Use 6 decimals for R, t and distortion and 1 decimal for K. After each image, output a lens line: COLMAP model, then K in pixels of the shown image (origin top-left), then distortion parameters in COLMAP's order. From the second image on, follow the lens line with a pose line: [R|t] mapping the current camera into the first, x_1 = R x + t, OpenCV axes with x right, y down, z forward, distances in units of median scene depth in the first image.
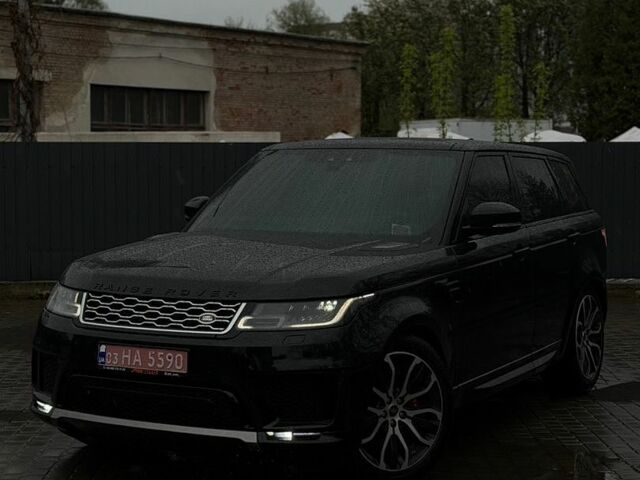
lens RADIAL K [[1262.2, 0, 313.7], [0, 1262.2, 237.3], [0, 0, 1]] dist [0.143369, 0.000000]
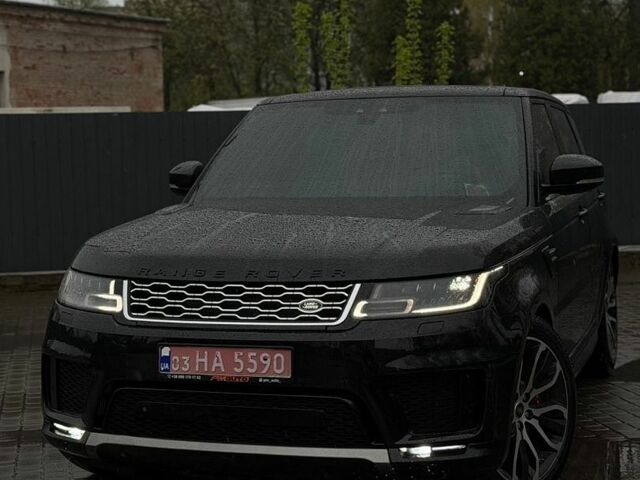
lens RADIAL K [[1262.2, 0, 307.8], [0, 1262.2, 246.7], [0, 0, 1]] dist [0.143369, 0.000000]
pose [[0.984010, -0.037379, 0.174147, -0.198852], [0.034225, 0.999192, 0.021078, 0.010536], [-0.174794, -0.014780, 0.984494, 0.218758]]
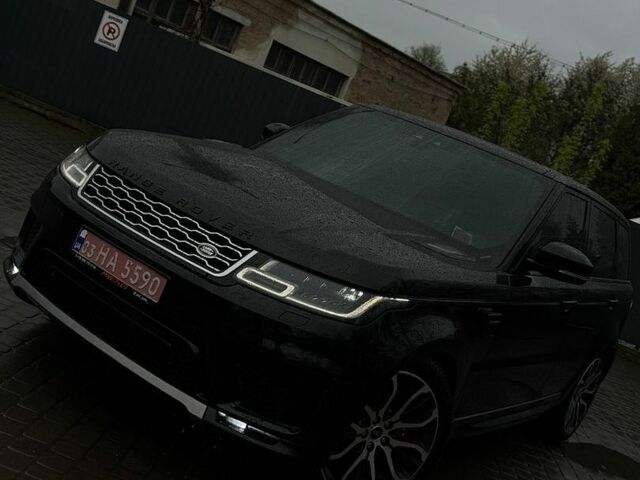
lens RADIAL K [[820.2, 0, 319.3], [0, 820.2, 242.6], [0, 0, 1]] dist [0.117208, 0.000000]
pose [[0.921452, 0.385818, -0.045512, 0.003706], [-0.381948, 0.921103, 0.075397, -0.006961], [0.071011, -0.052092, 0.996114, 0.436841]]
